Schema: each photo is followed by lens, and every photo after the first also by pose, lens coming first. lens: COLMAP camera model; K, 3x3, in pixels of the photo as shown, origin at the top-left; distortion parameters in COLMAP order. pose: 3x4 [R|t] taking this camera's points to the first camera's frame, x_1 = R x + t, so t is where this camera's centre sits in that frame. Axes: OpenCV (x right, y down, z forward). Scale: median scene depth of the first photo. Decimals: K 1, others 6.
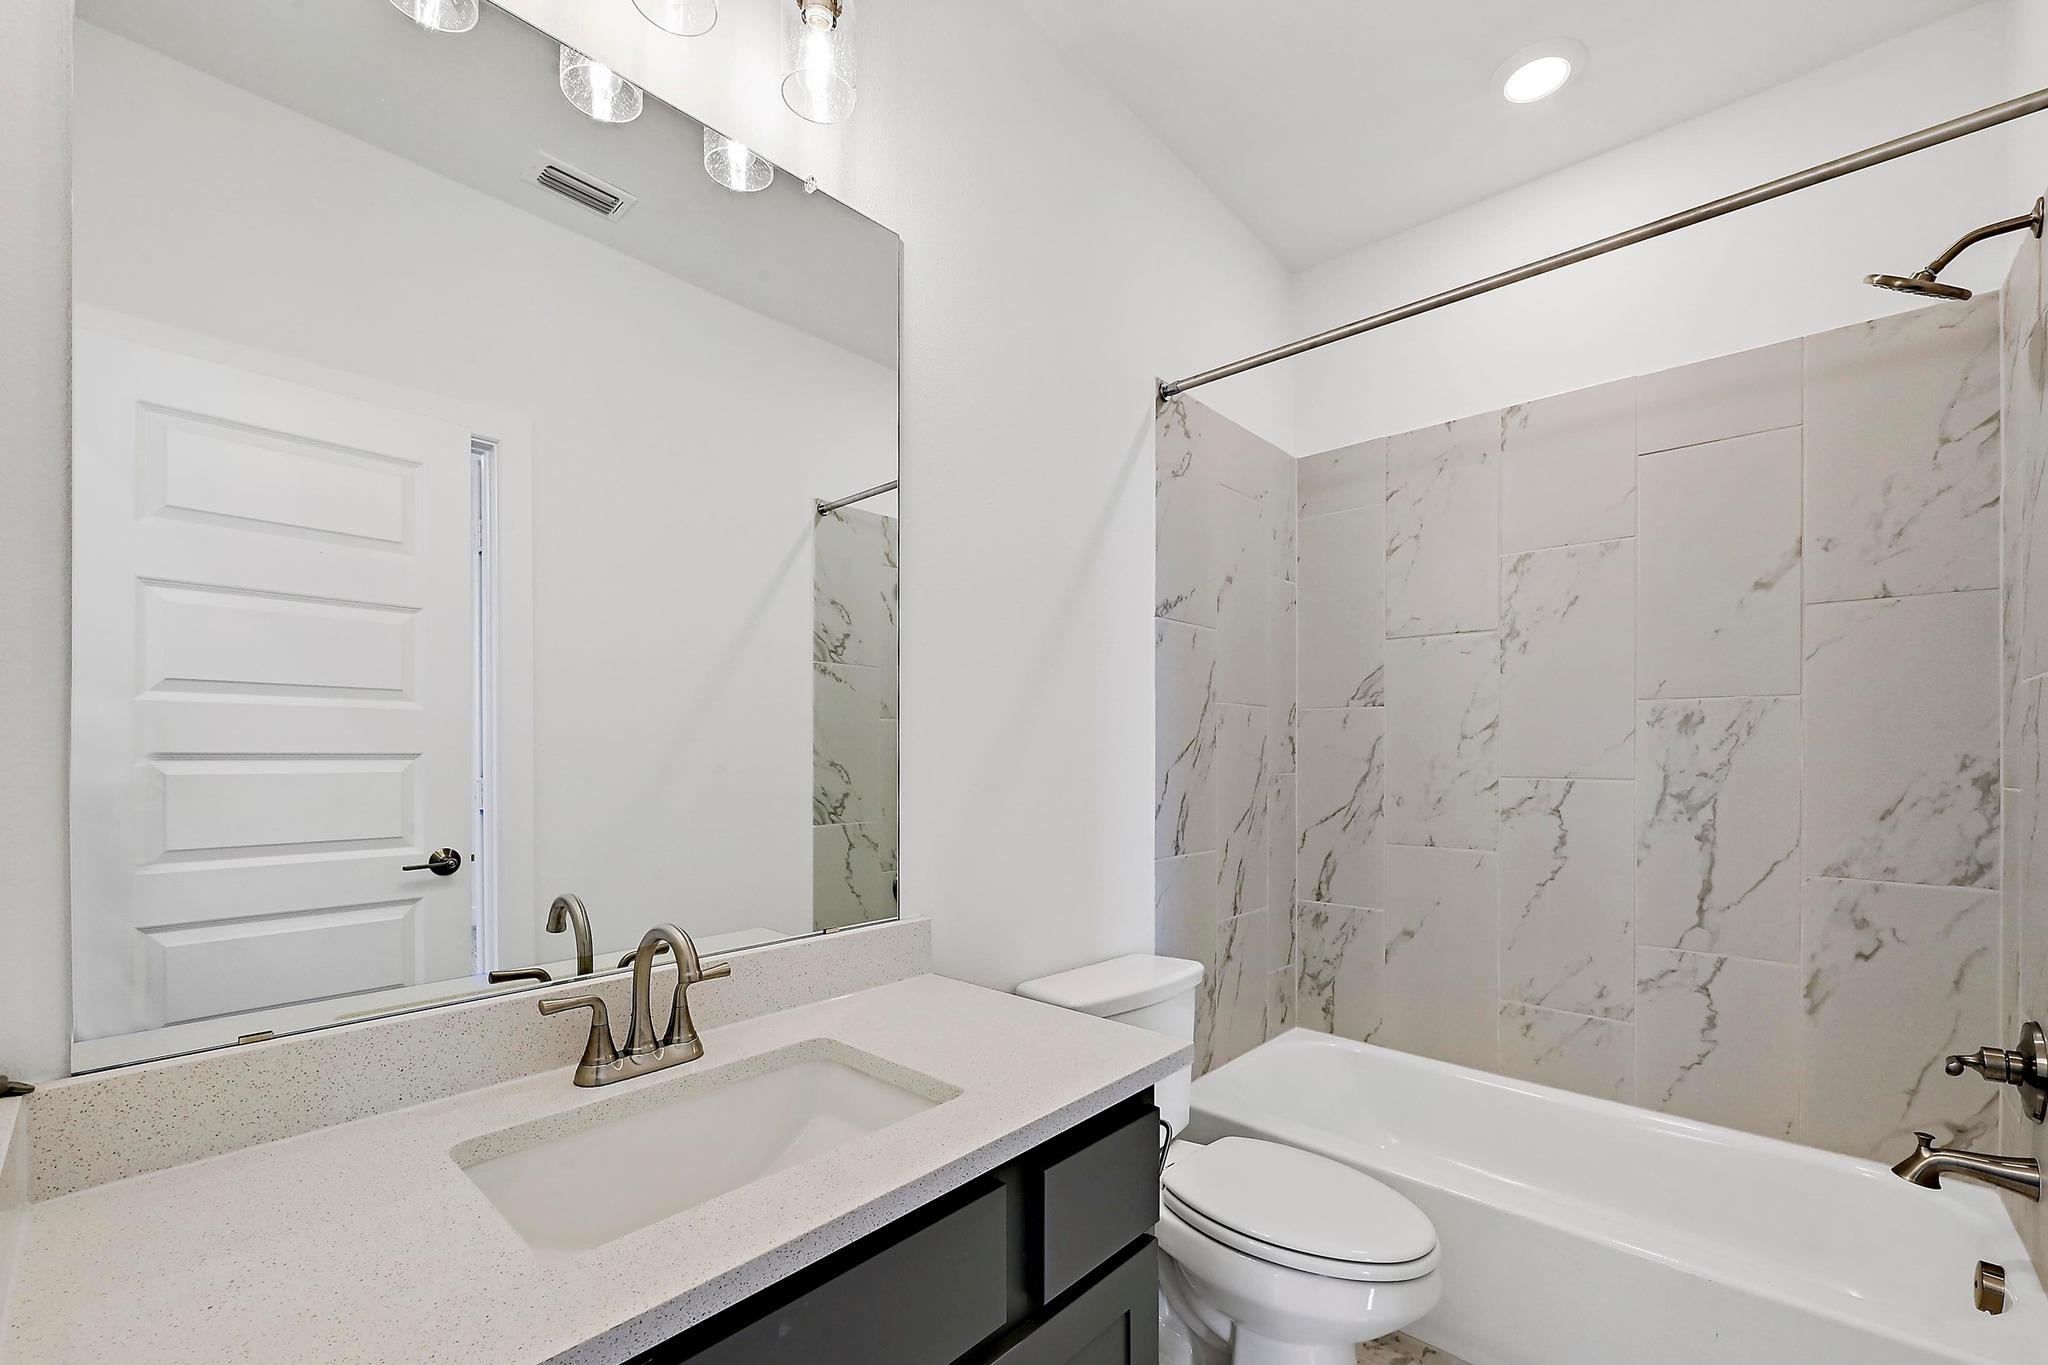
lens RADIAL K [[839.7, 0, 1022.7], [0, 839.7, 753.5], [0, 0, 1]] dist [0.004976, 0.000374]
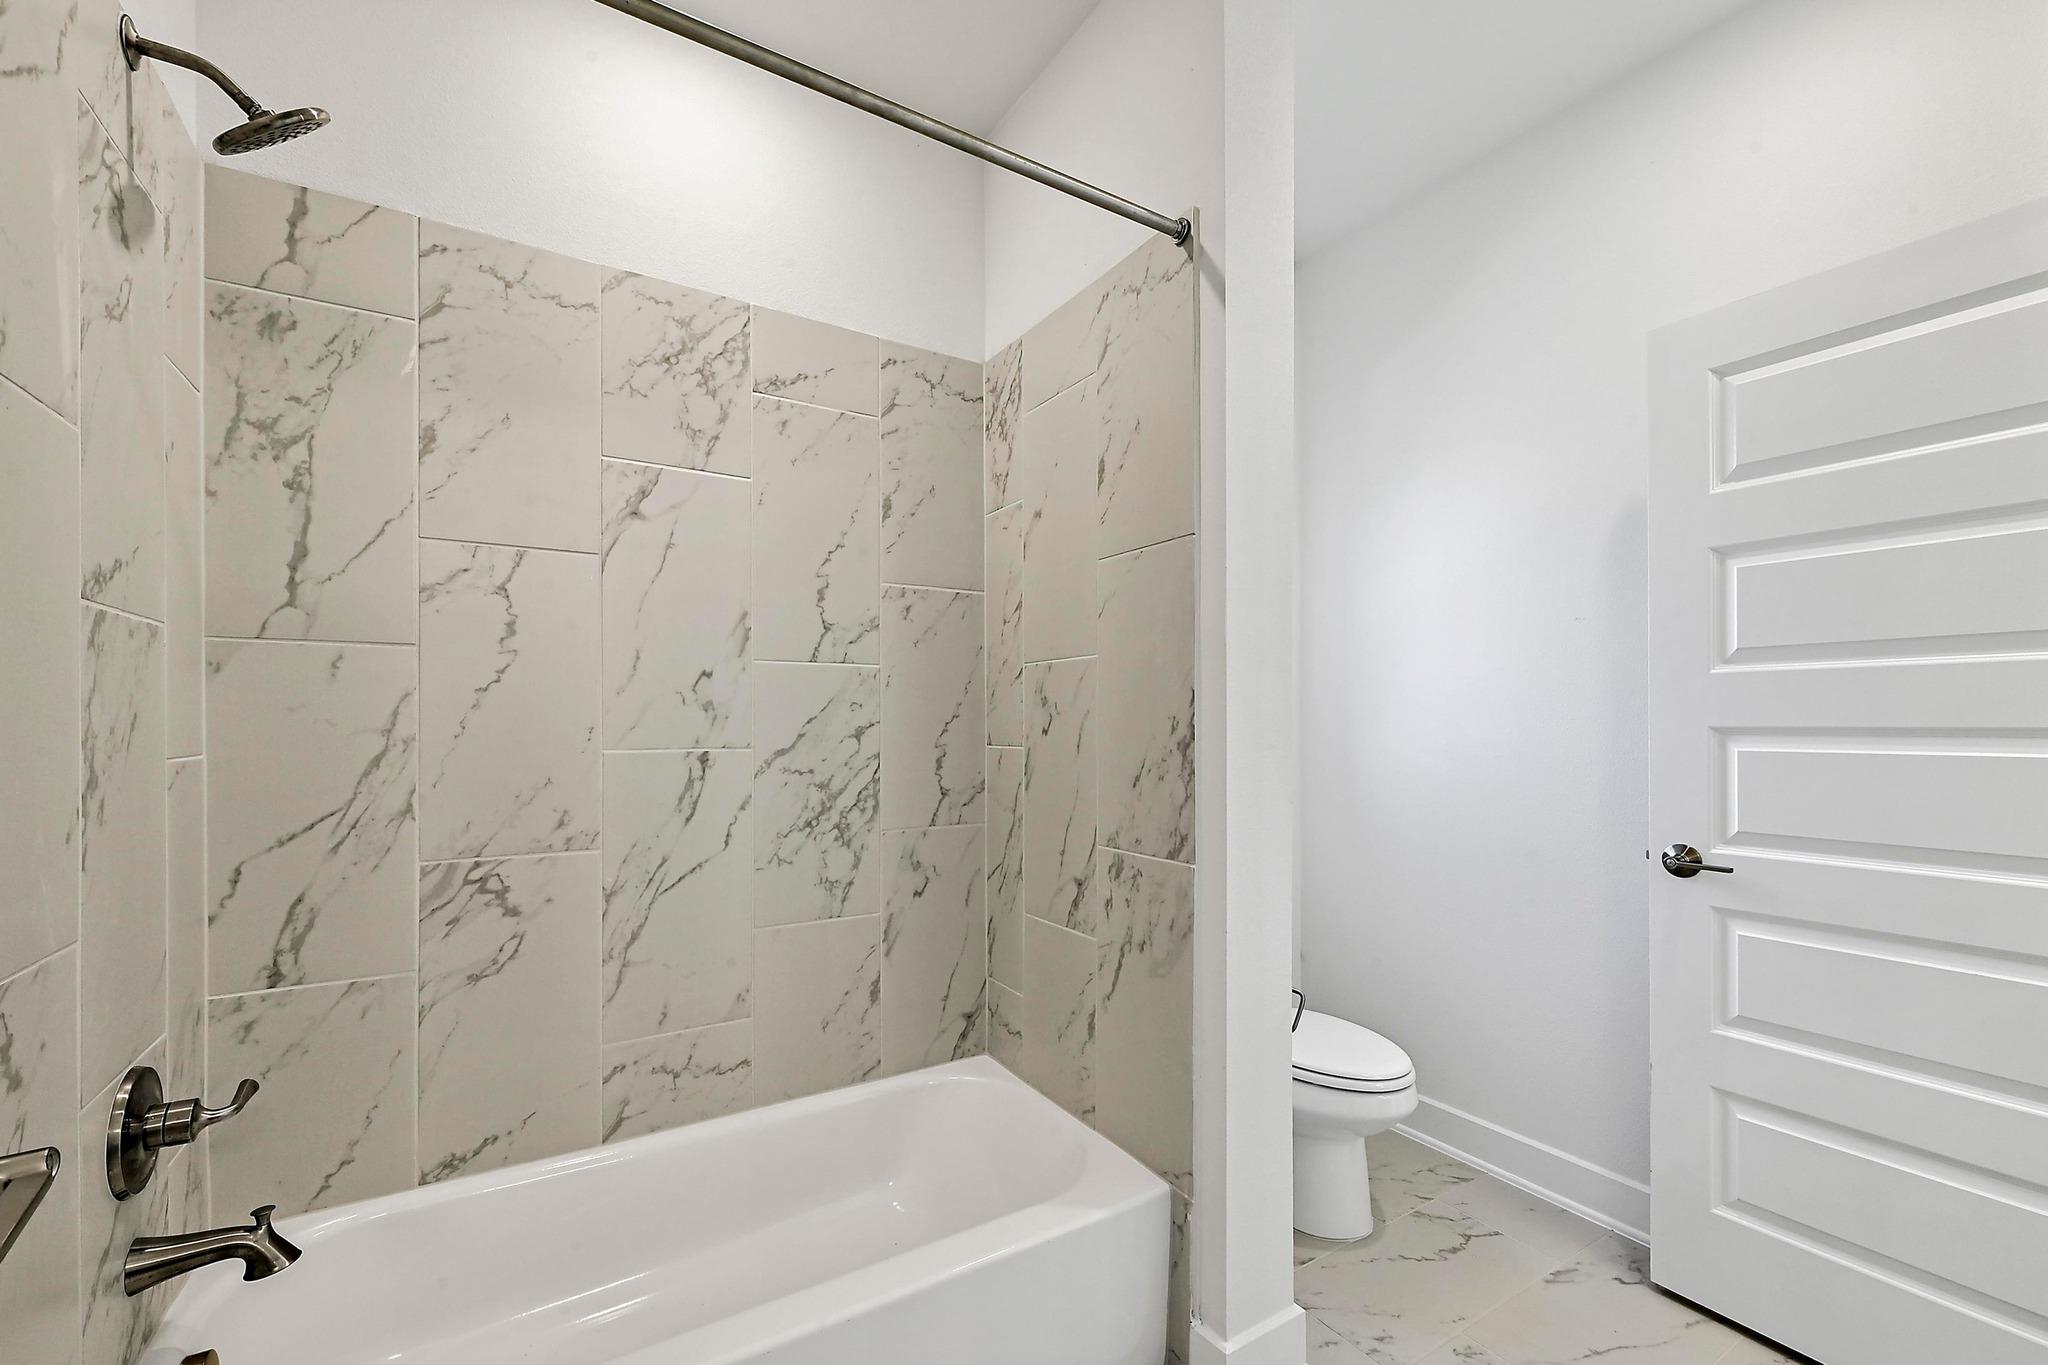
lens RADIAL K [[839.7, 0, 1026.3], [0, 839.7, 699.3], [0, 0, 1]] dist [0.004976, 0.000374]
pose [[0.278335, 0.007963, 0.960451, -0.049685], [-0.003465, 0.999967, -0.007287, -0.013162], [-0.960478, -0.001300, 0.278353, 0.382182]]
